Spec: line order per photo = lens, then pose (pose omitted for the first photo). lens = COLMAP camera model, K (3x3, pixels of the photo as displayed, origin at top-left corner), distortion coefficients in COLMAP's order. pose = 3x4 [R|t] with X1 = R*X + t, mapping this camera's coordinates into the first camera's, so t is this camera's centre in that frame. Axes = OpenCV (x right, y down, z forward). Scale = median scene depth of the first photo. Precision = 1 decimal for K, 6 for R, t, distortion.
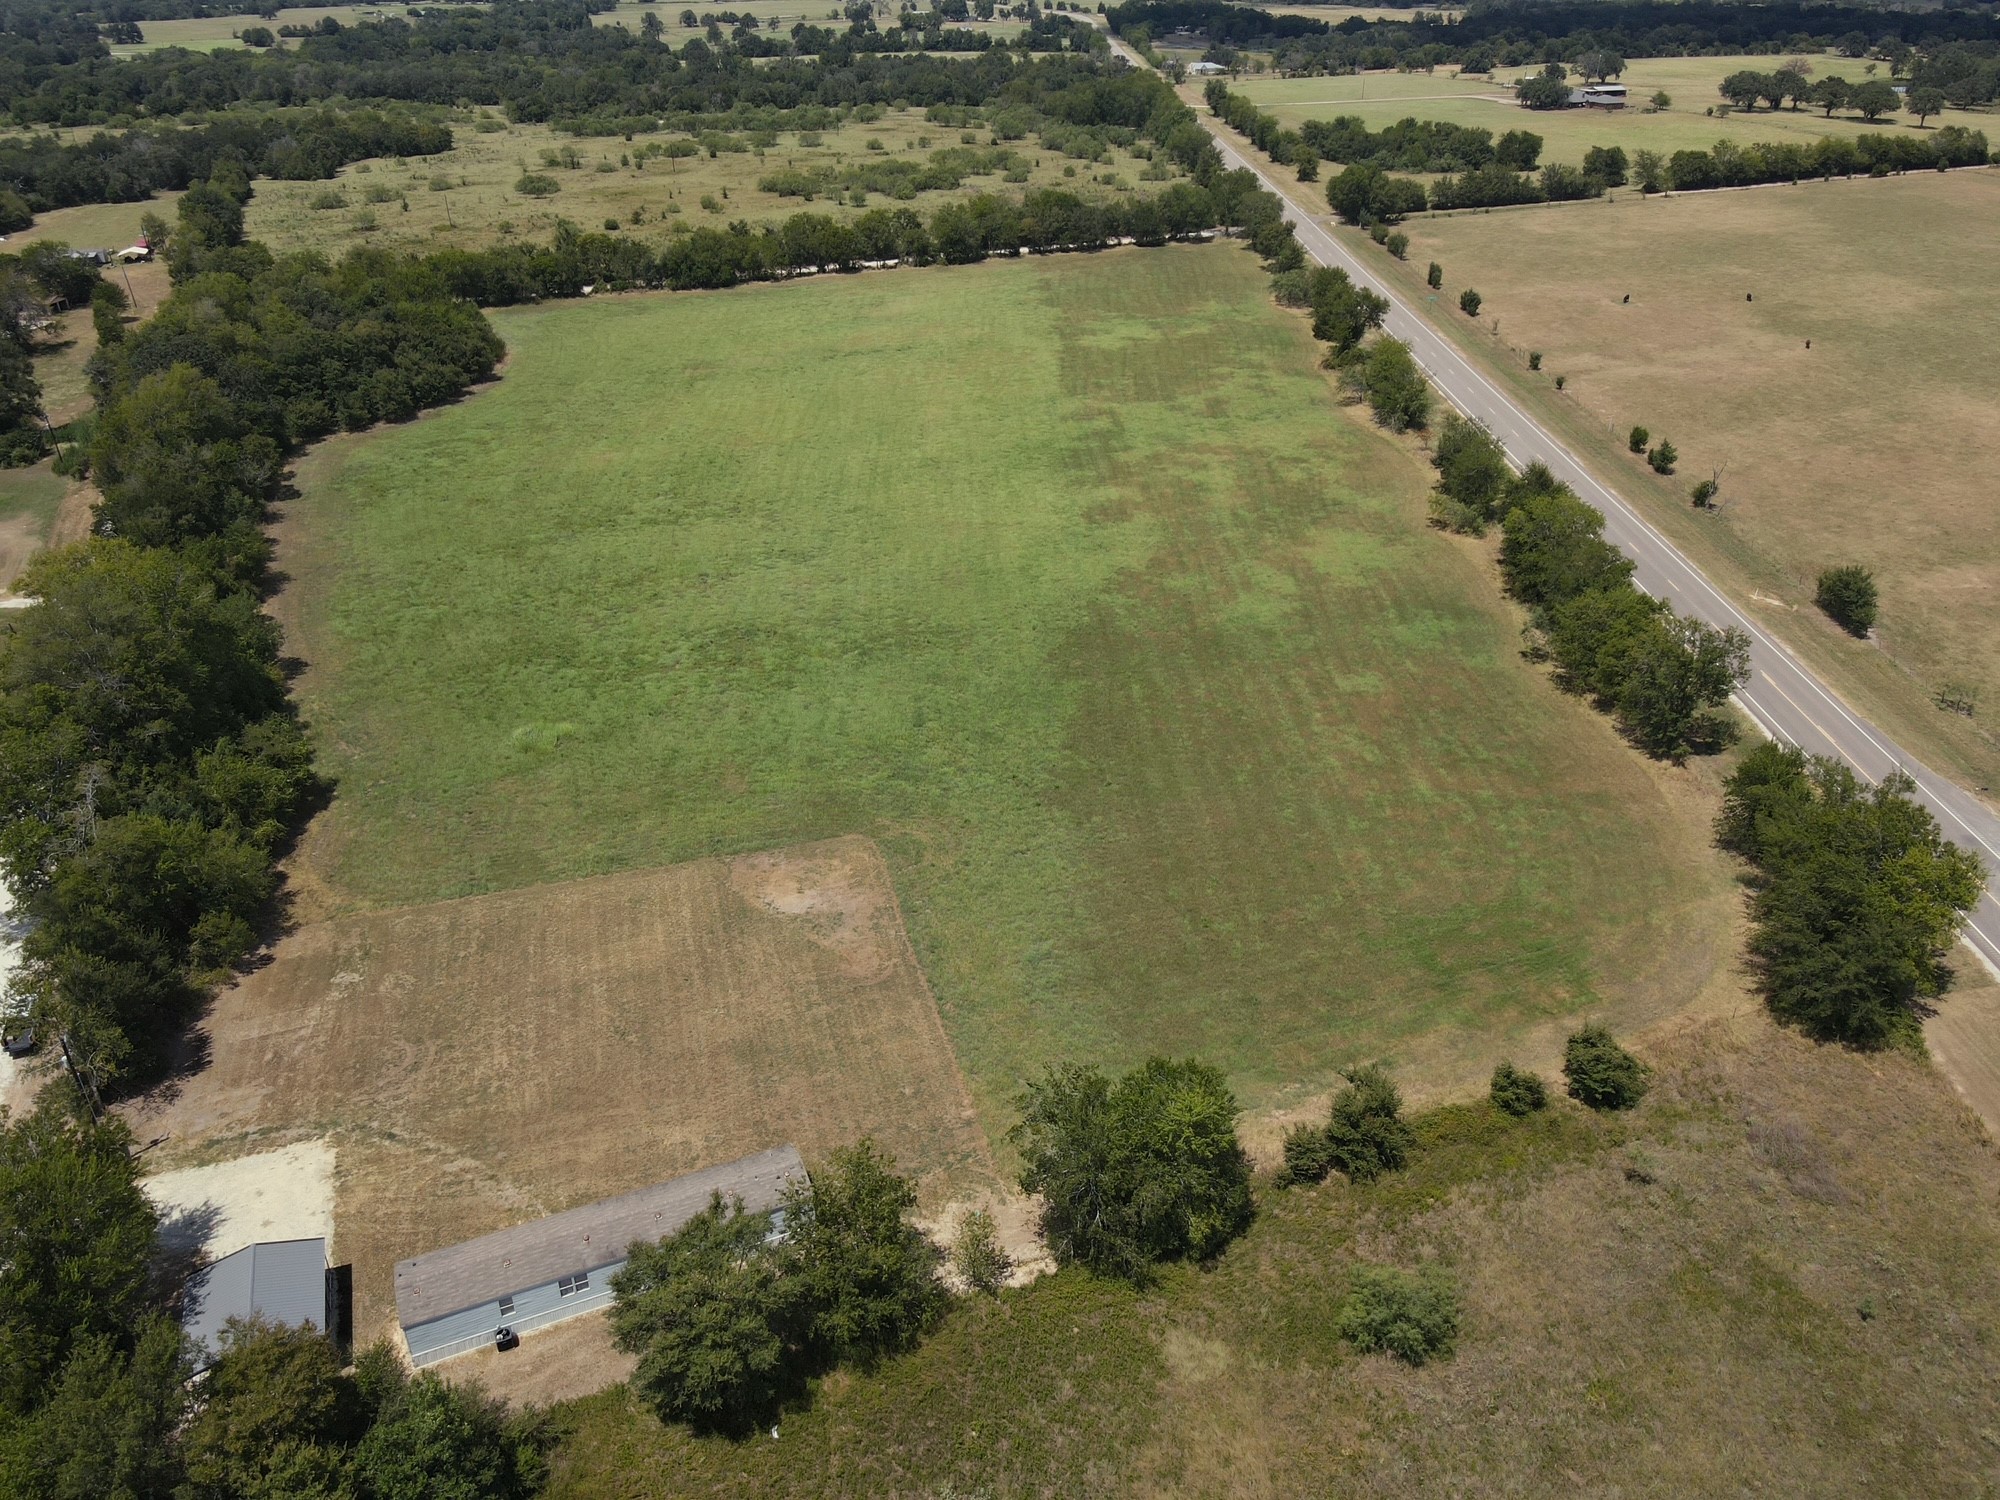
lens RADIAL K [[1470.0, 0, 986.3], [0, 1470.0, 752.7], [0, 0, 1]] dist [0.003227, 0.004796]
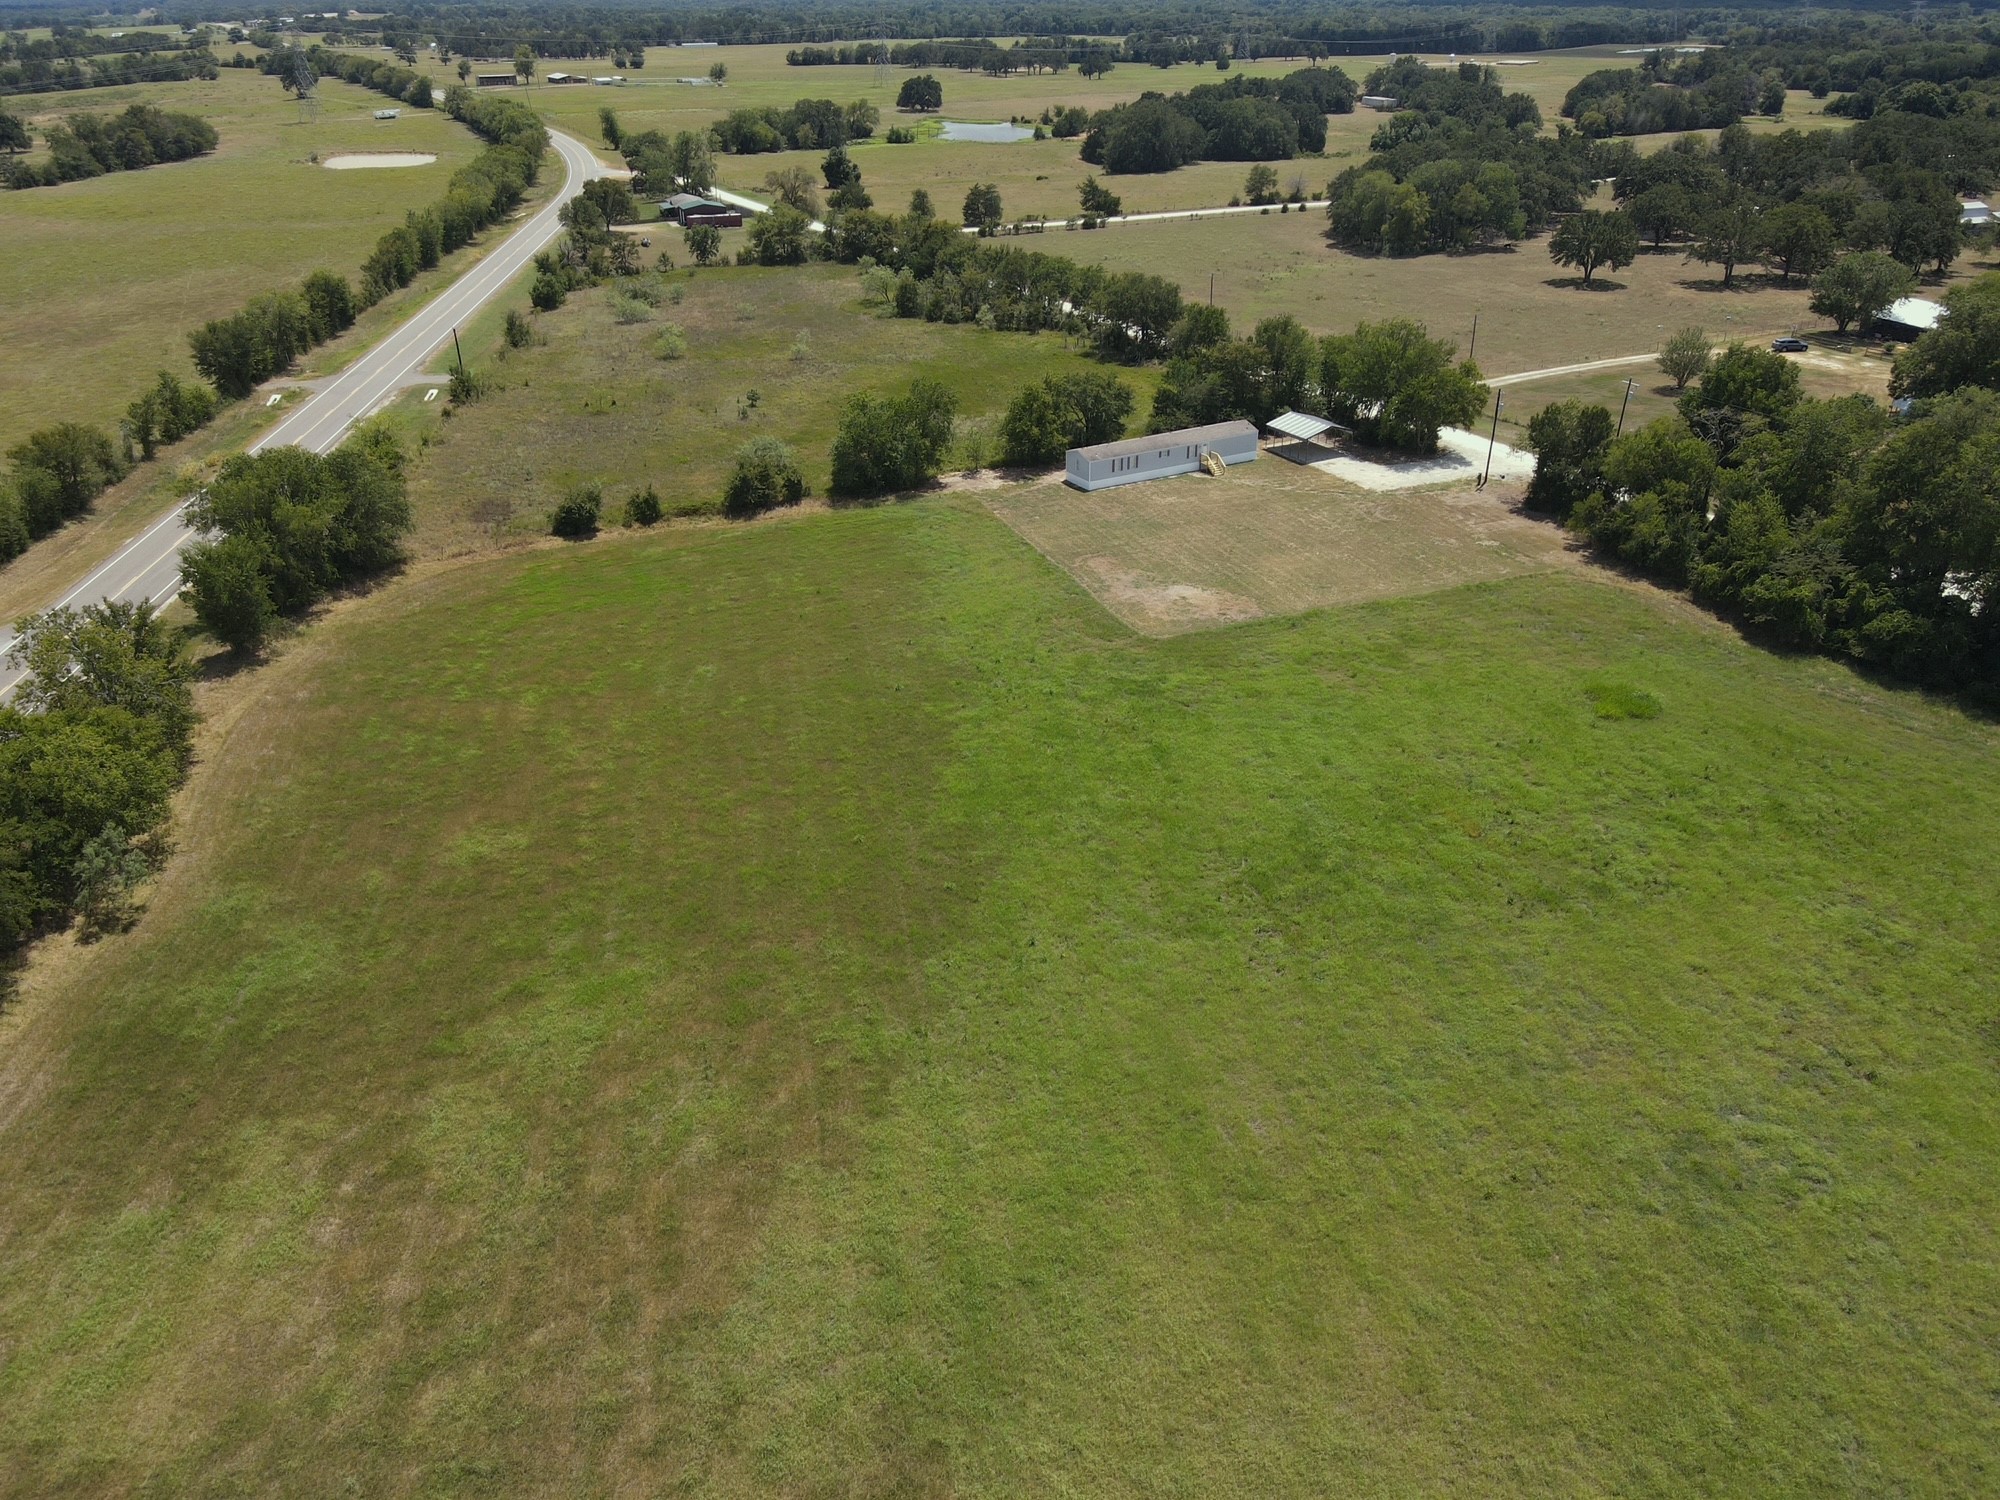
lens RADIAL K [[1470.0, 0, 986.3], [0, 1470.0, 752.7], [0, 0, 1]] dist [0.003227, 0.004796]
pose [[-0.994352, 0.067993, -0.081498, 0.141602], [-0.030532, 0.552159, 0.833180, -0.906256], [0.101650, 0.830962, -0.546964, 2.019023]]
